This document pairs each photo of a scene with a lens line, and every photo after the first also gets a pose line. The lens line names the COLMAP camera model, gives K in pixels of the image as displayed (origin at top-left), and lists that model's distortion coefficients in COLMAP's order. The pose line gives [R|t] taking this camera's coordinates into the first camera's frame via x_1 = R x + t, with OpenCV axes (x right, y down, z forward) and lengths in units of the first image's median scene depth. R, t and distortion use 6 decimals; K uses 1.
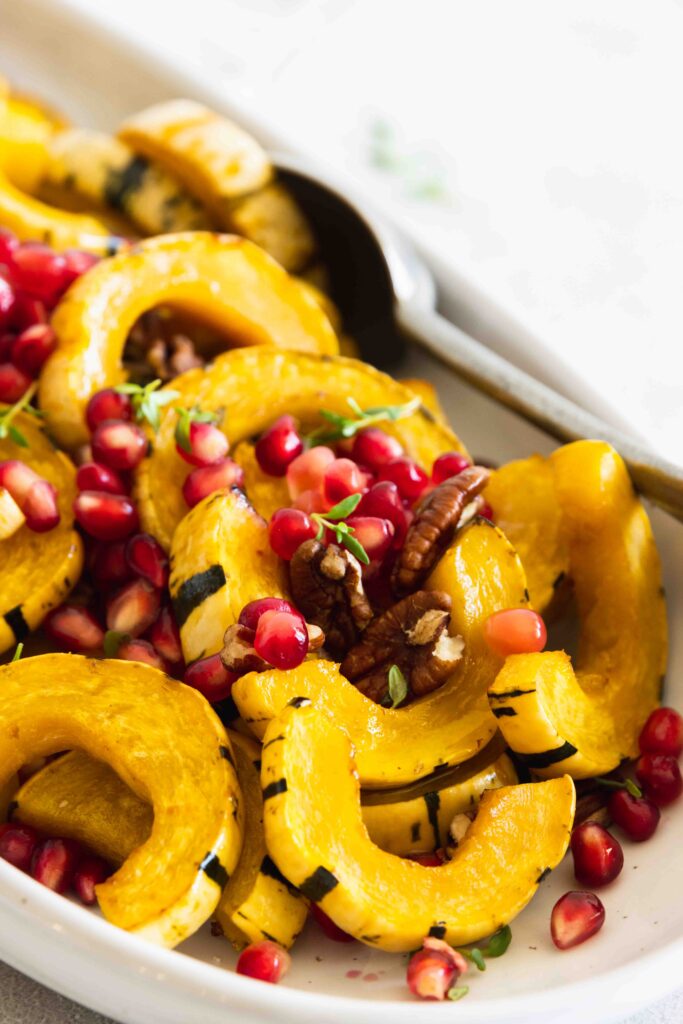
lens RADIAL K [[3239.1, 0, 343.0], [0, 3239.1, 506.2], [0, 0, 1]] dist [-0.002984, 0.000000]
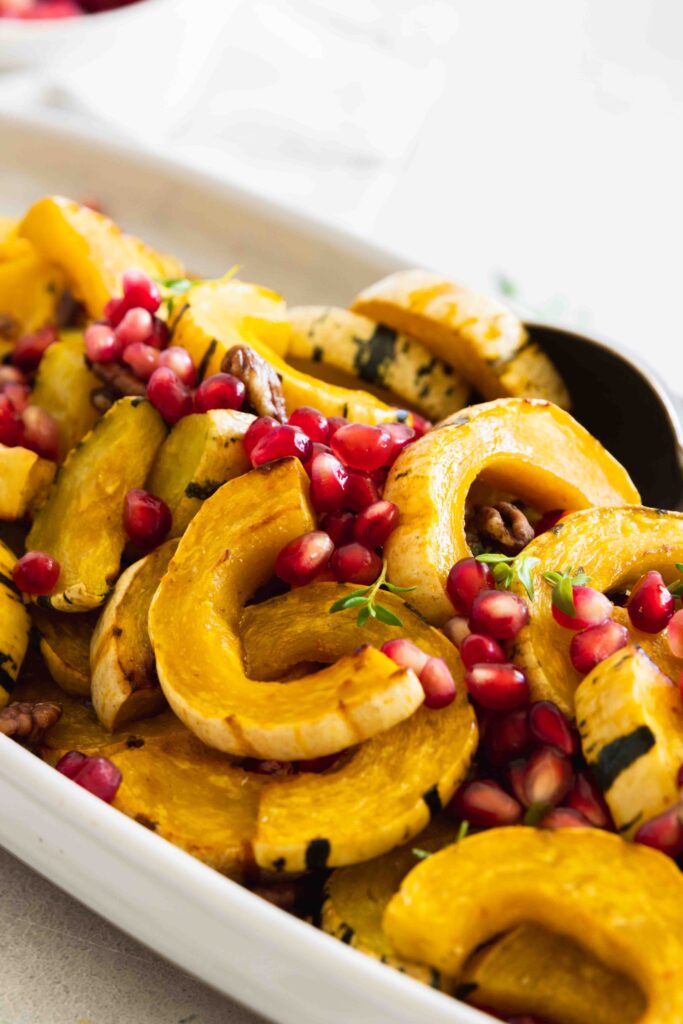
lens RADIAL K [[3239.1, 0, 345.4], [0, 3239.1, 522.4], [0, 0, 1]] dist [-0.002984, 0.000000]
pose [[0.987896, -0.081223, 0.132155, -0.253844], [0.086650, 0.995594, -0.035835, -0.016139], [-0.128662, 0.046853, 0.990581, 0.021294]]
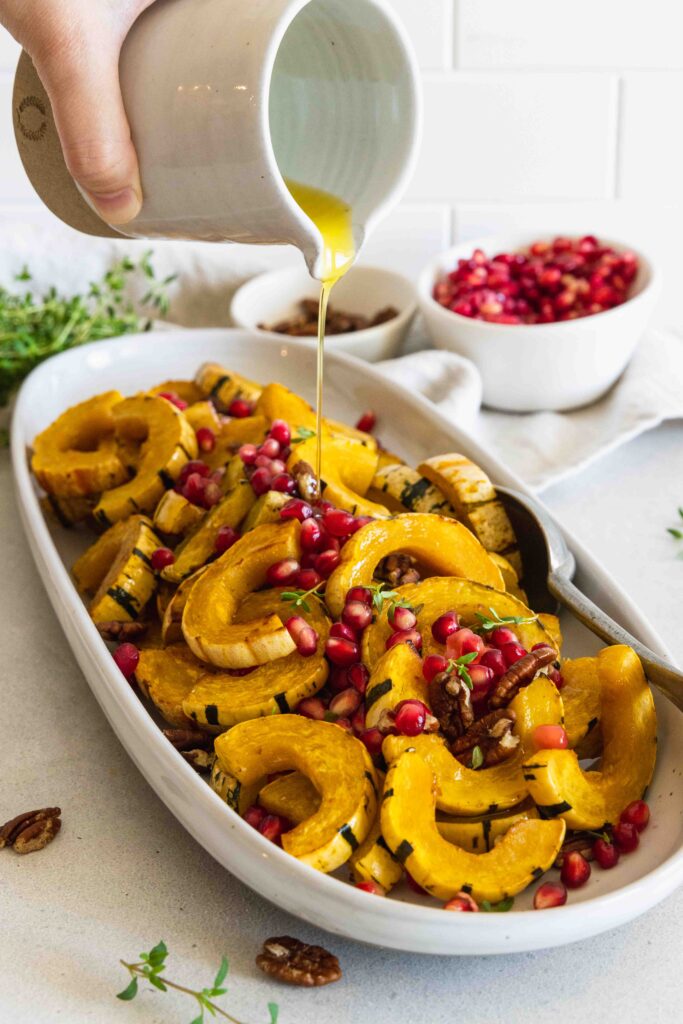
lens RADIAL K [[2256.5, 0, 339.1], [0, 2256.5, 512.8], [0, 0, 1]] dist [0.024217, 0.000000]
pose [[0.968430, 0.106796, -0.225251, 0.202563], [-0.141227, 0.979636, -0.142718, 0.108554], [0.205422, 0.170024, 0.963791, -0.216902]]
